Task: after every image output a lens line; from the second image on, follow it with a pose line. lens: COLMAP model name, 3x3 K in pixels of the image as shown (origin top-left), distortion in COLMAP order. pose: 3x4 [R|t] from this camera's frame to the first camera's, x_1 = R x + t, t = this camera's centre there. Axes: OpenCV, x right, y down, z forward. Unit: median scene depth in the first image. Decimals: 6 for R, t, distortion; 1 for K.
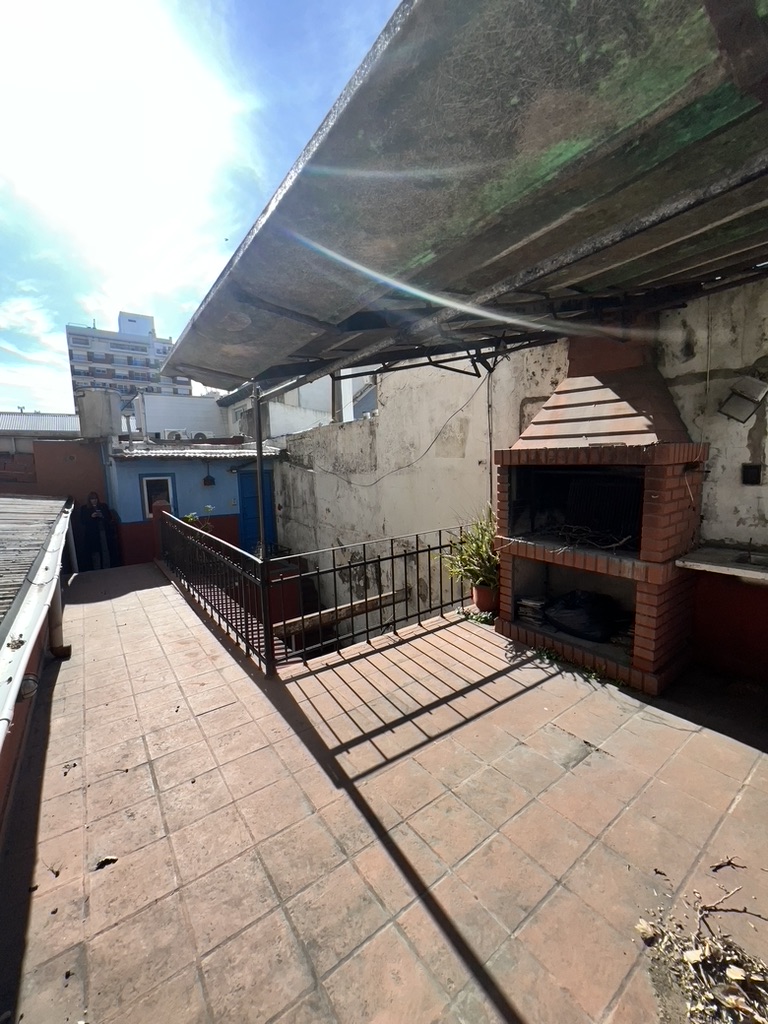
lens RADIAL K [[408.8, 0, 385.9], [0, 408.8, 509.2], [0, 0, 1]] dist [-0.002755, 0.000182]
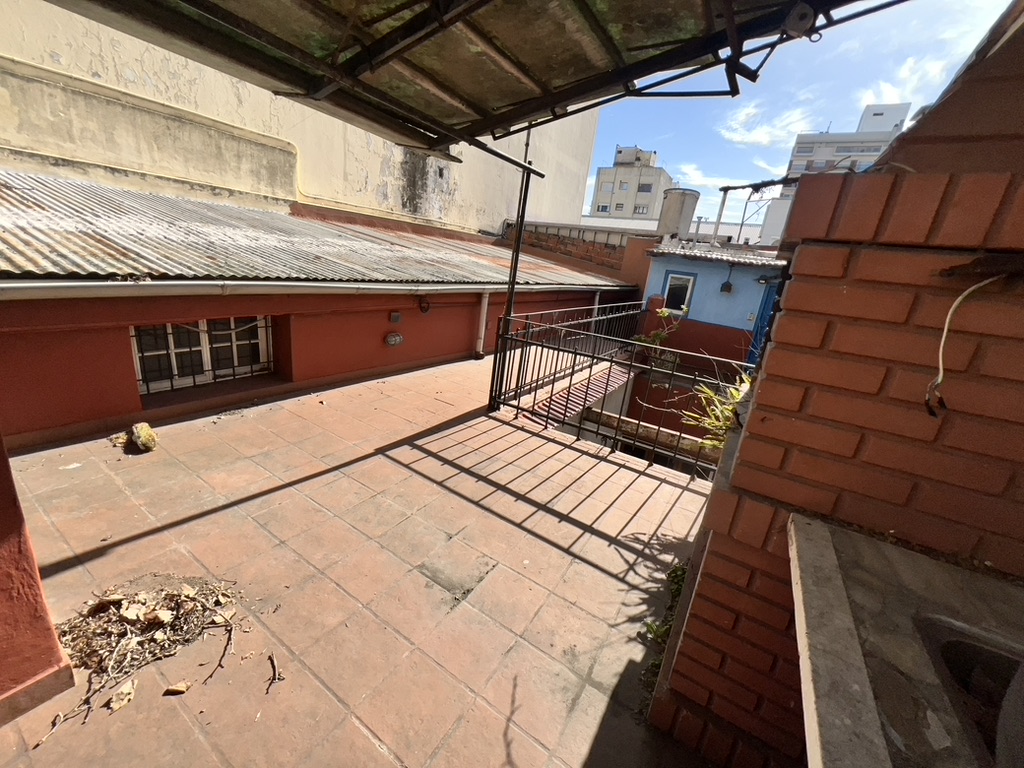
lens RADIAL K [[408.8, 0, 508.9], [0, 408.8, 381.2], [0, 0, 1]] dist [-0.002755, 0.000182]
pose [[0.357484, 0.341821, -0.869116, 0.703242], [-0.229414, 0.934238, 0.273071, -0.023121], [0.905303, 0.101769, 0.412394, 0.467806]]
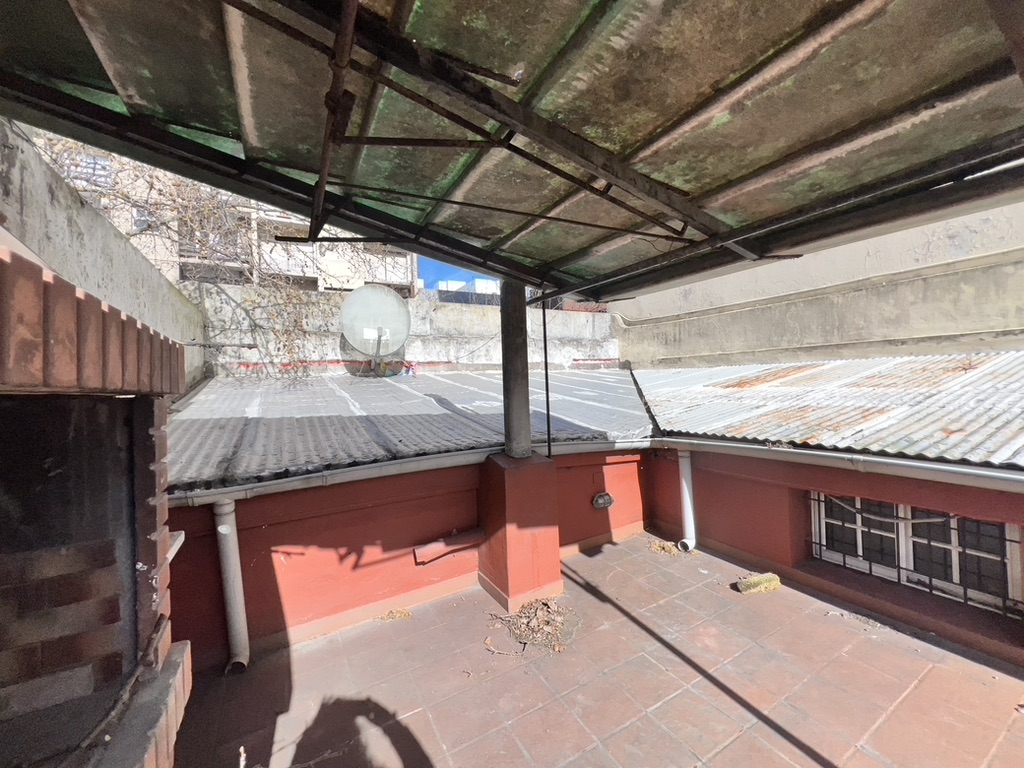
lens RADIAL K [[408.8, 0, 510.1], [0, 408.8, 381.0], [0, 0, 1]] dist [-0.002755, 0.000182]
pose [[-0.989064, 0.068032, 0.130857, 0.215187], [0.081756, 0.991364, 0.102533, -0.101232], [-0.122752, 0.112110, -0.986085, 1.007219]]
